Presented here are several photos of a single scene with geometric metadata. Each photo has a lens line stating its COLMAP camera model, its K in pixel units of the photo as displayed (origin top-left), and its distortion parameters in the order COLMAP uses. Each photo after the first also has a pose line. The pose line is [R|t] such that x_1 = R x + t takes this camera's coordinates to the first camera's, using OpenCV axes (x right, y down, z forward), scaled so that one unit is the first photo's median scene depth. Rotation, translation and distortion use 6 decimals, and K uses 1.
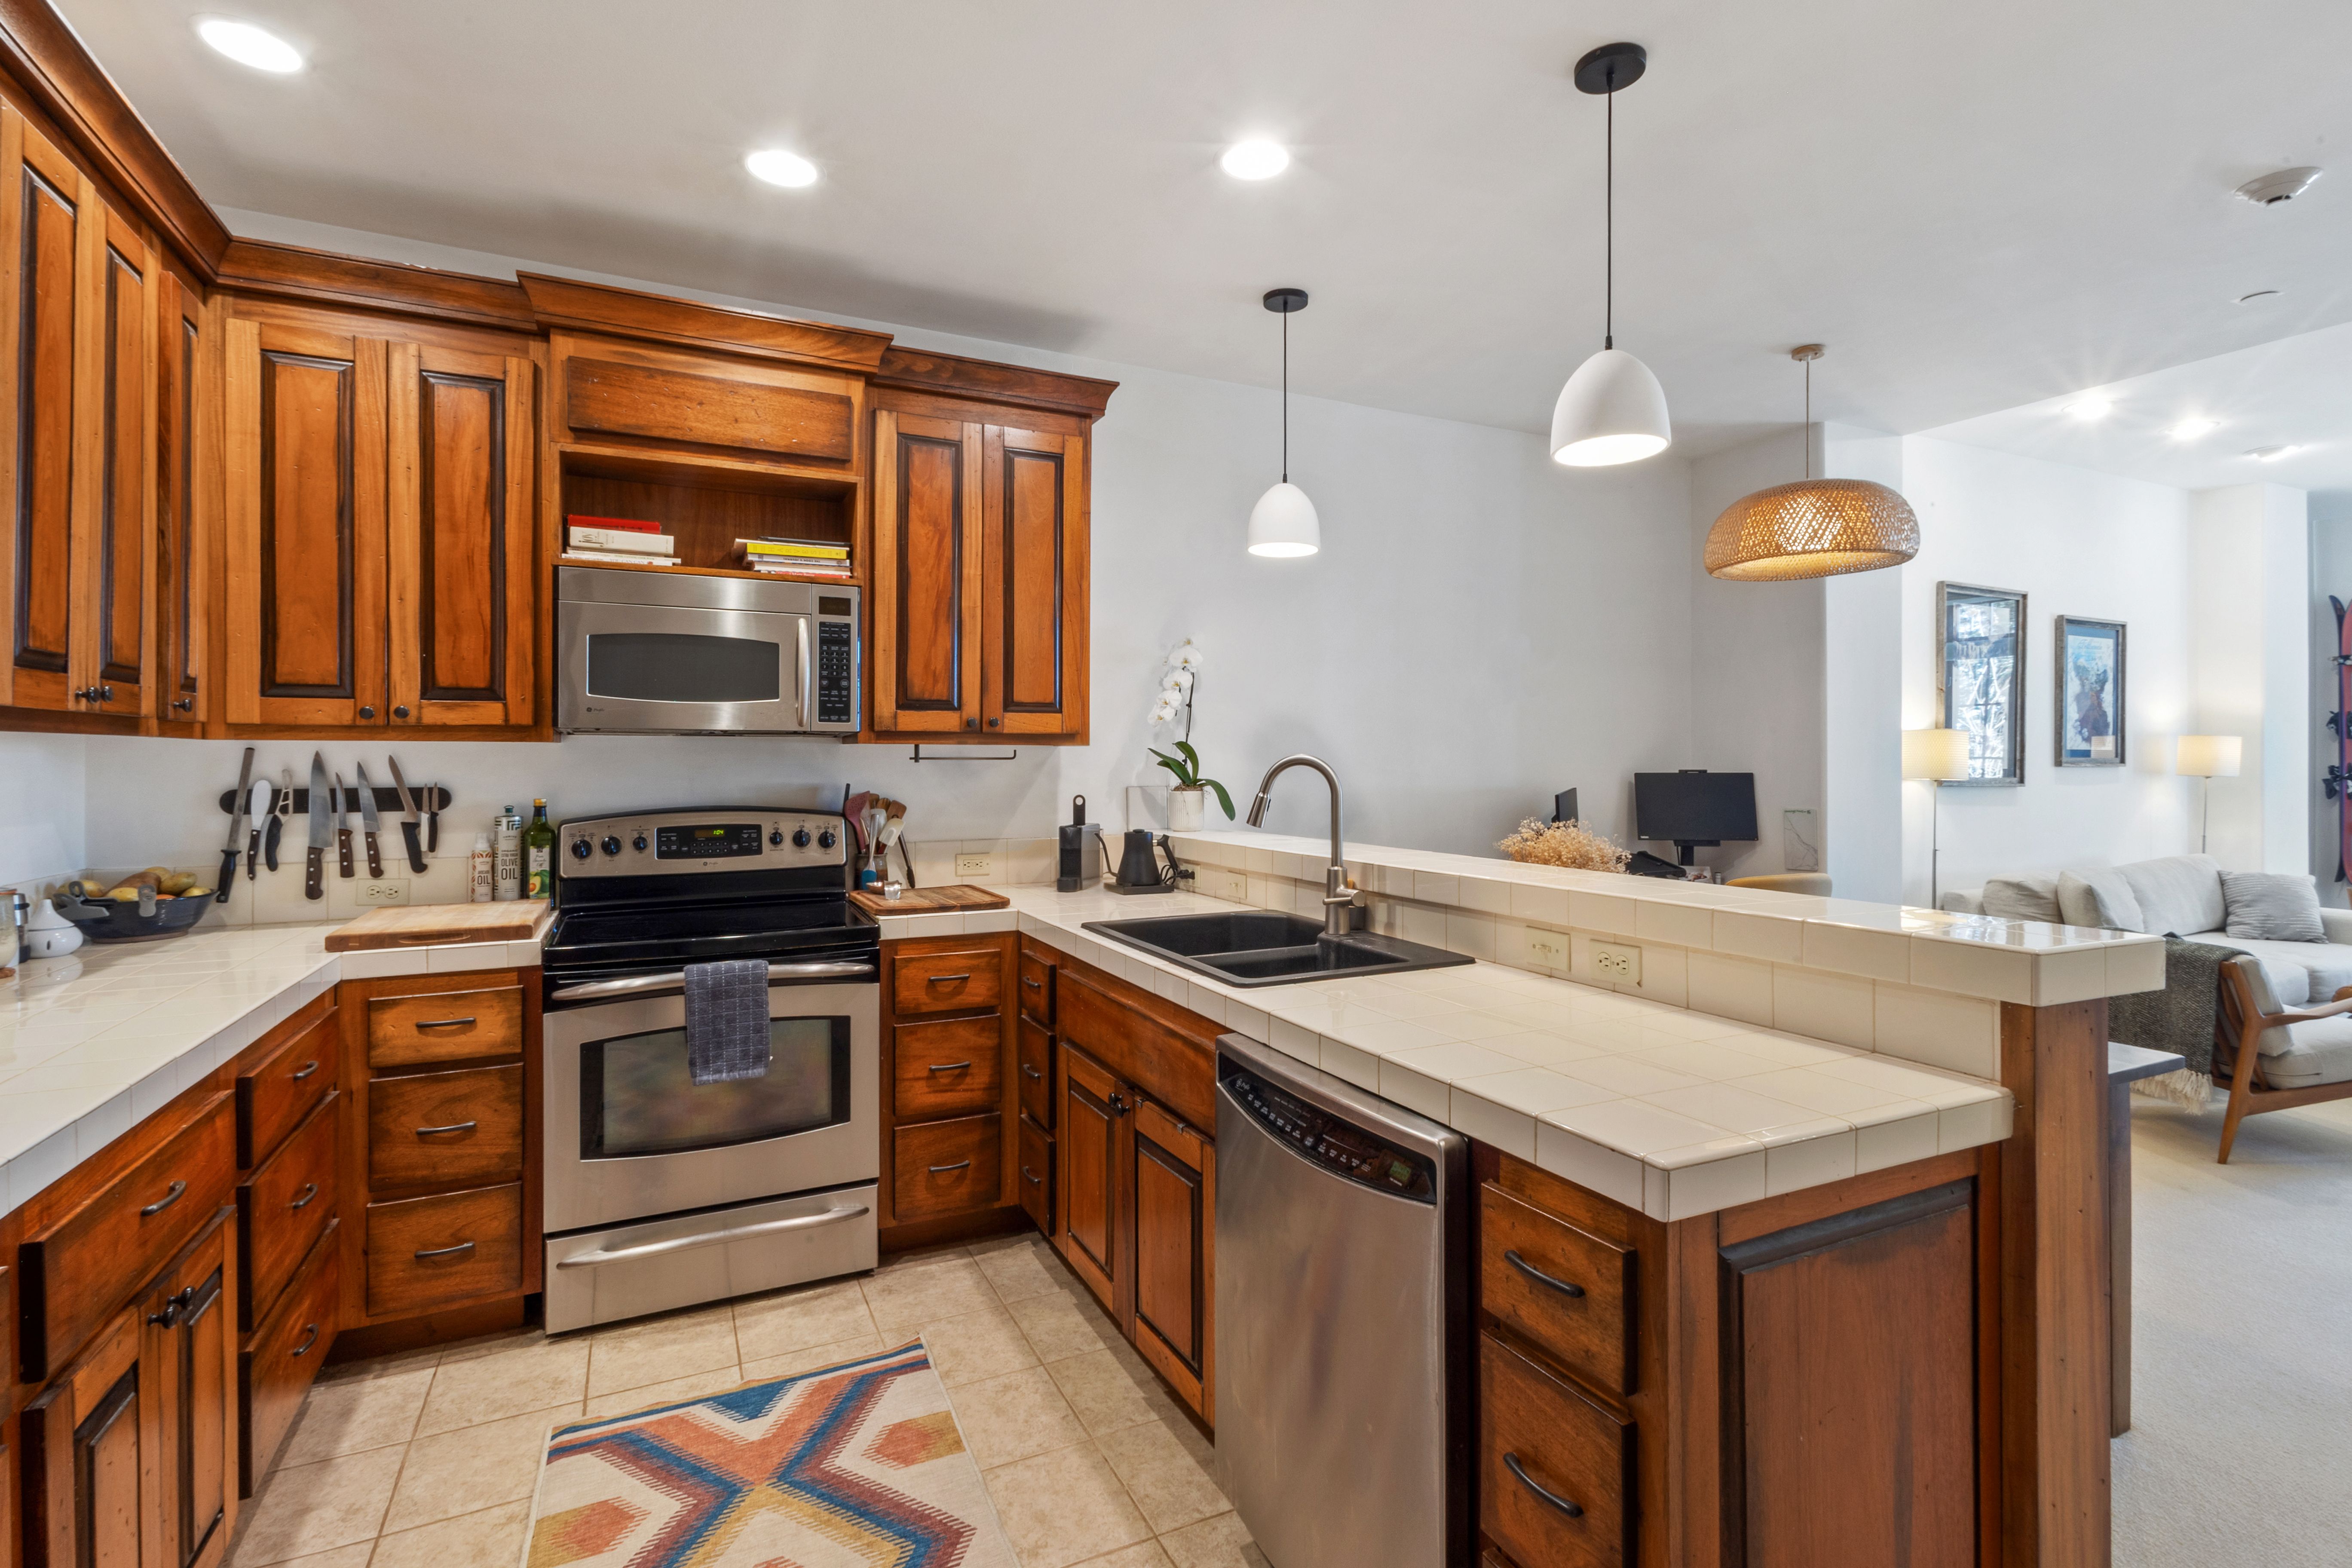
lens RADIAL K [[1107.1, 0, 1178.6], [0, 1107.1, 752.2], [0, 0, 1]] dist [0.013036, -0.004211]
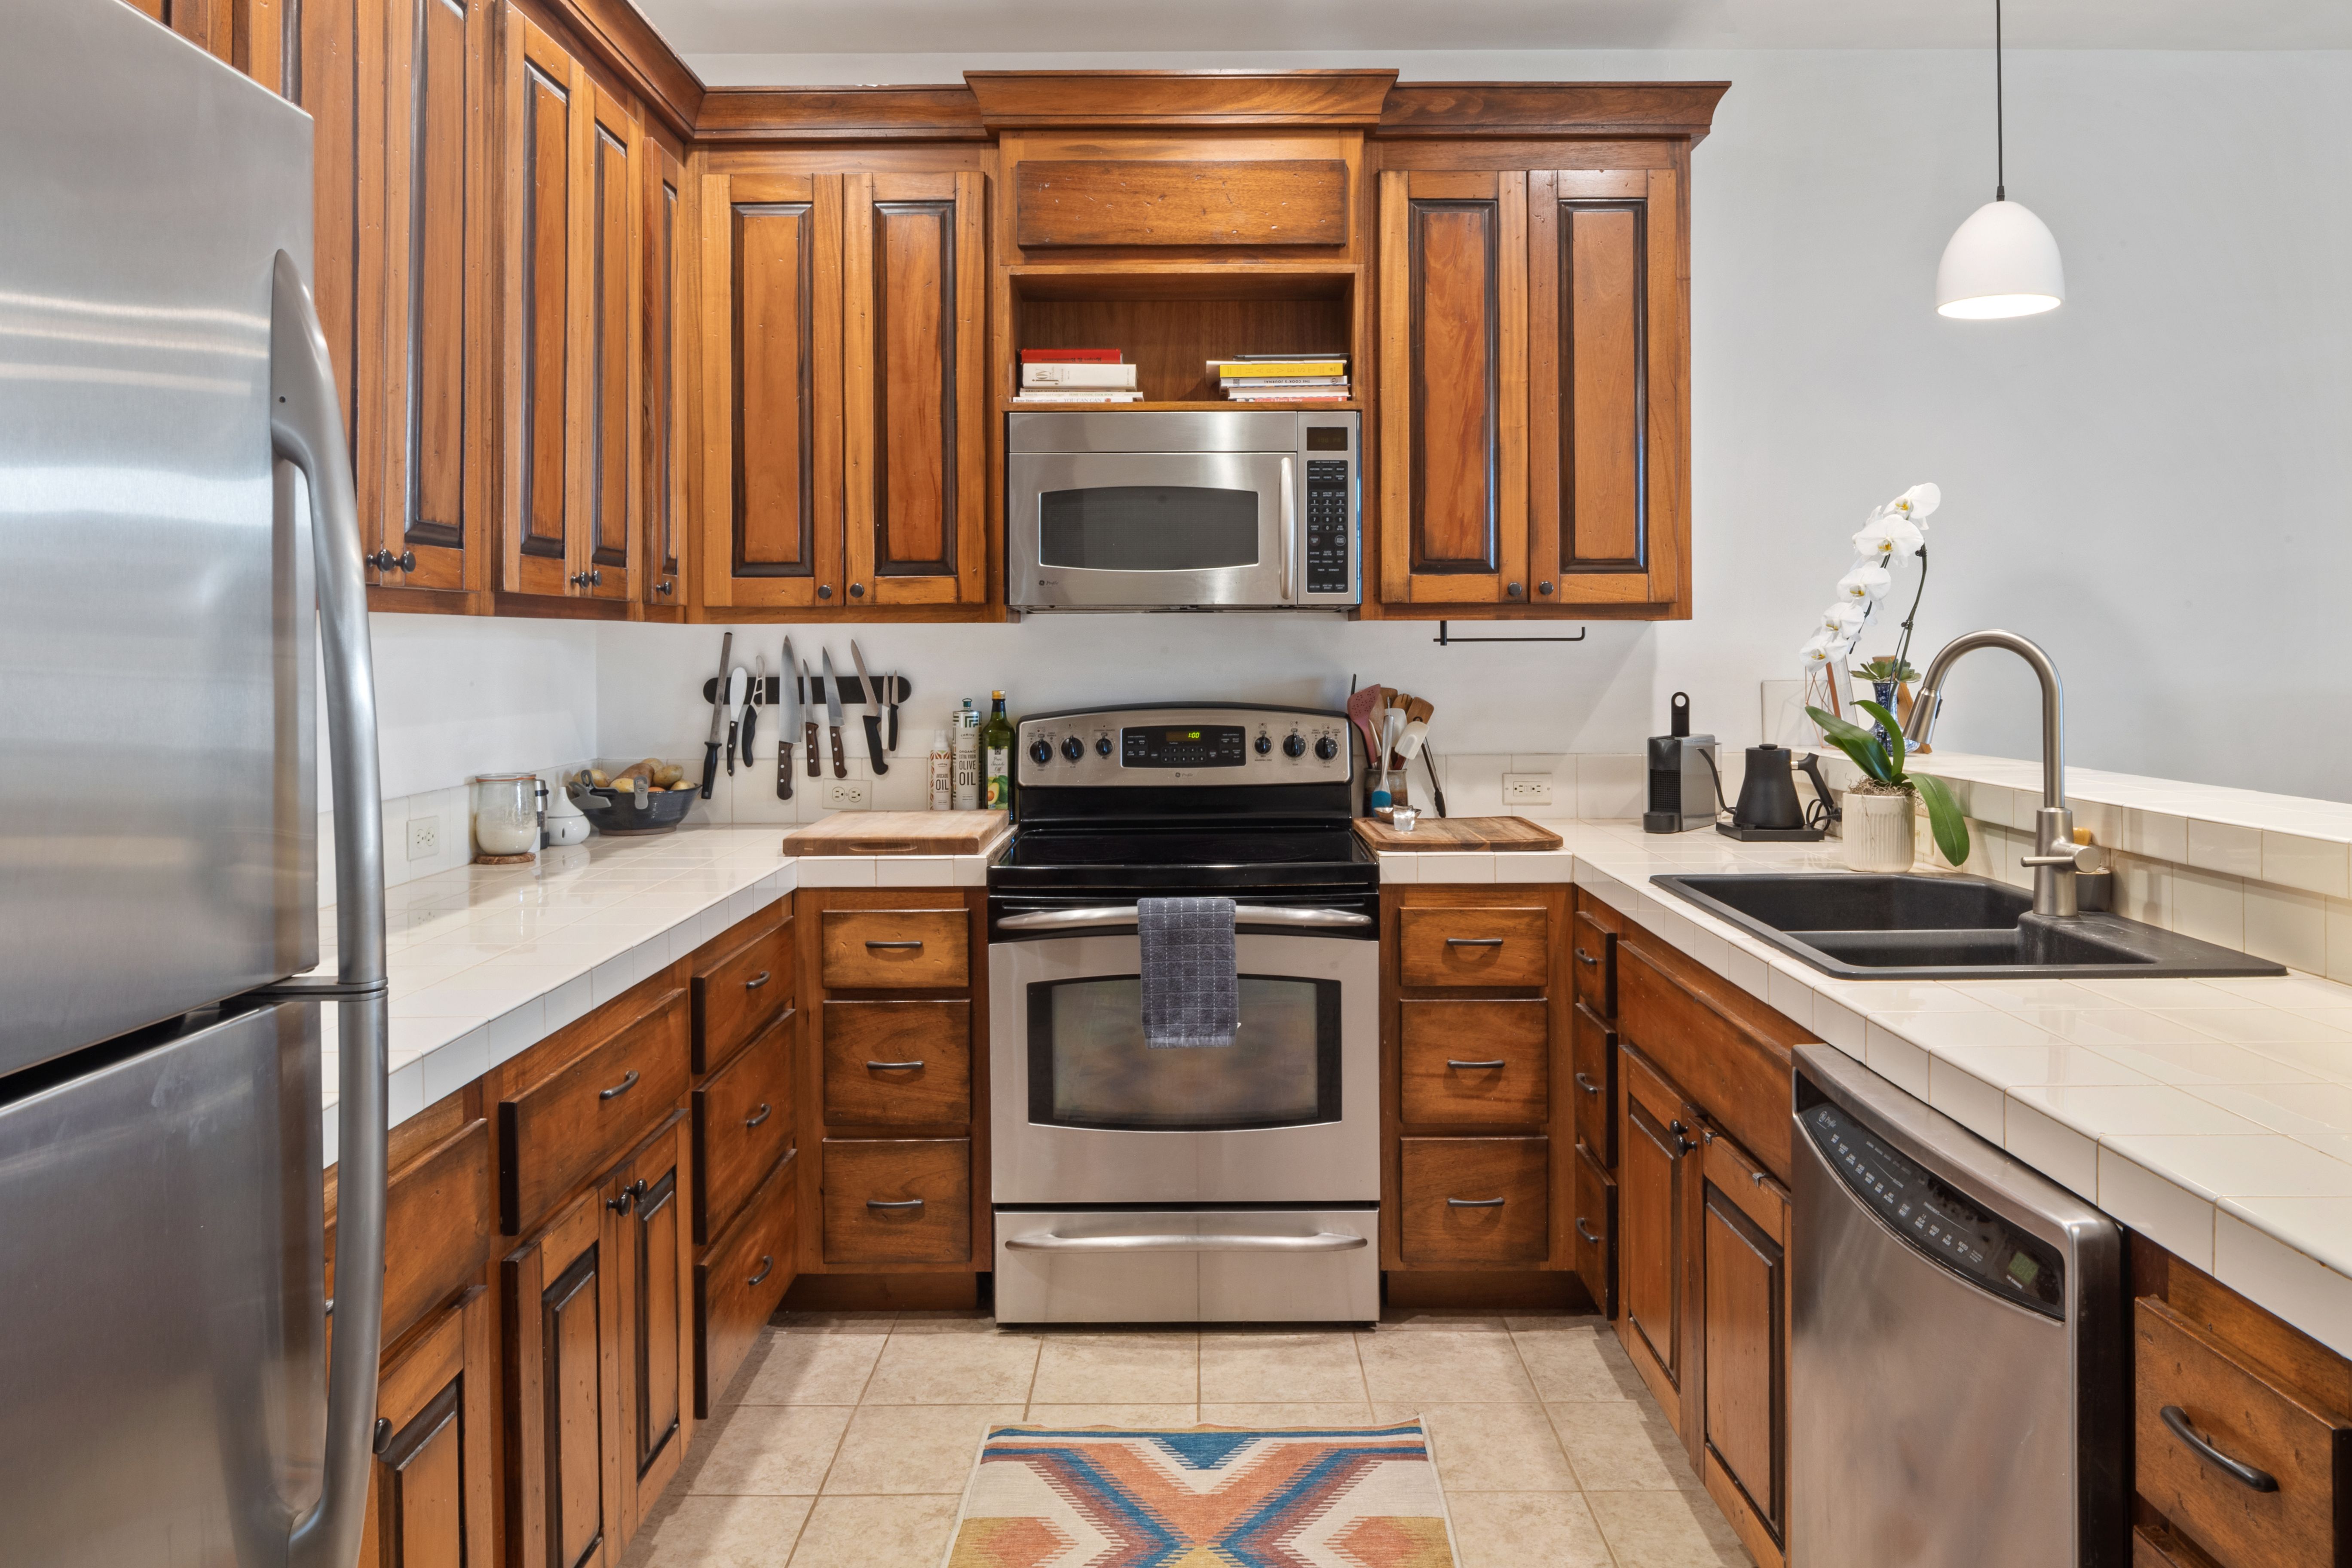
lens RADIAL K [[1612.4, 0, 1169.4], [0, 1612.4, 626.7], [0, 0, 1]] dist [-0.005251, -0.000428]
pose [[0.895341, -0.009734, -0.445275, 0.093792], [0.007842, 0.999951, -0.006091, 0.002359], [0.445312, 0.001962, 0.895373, -0.035810]]
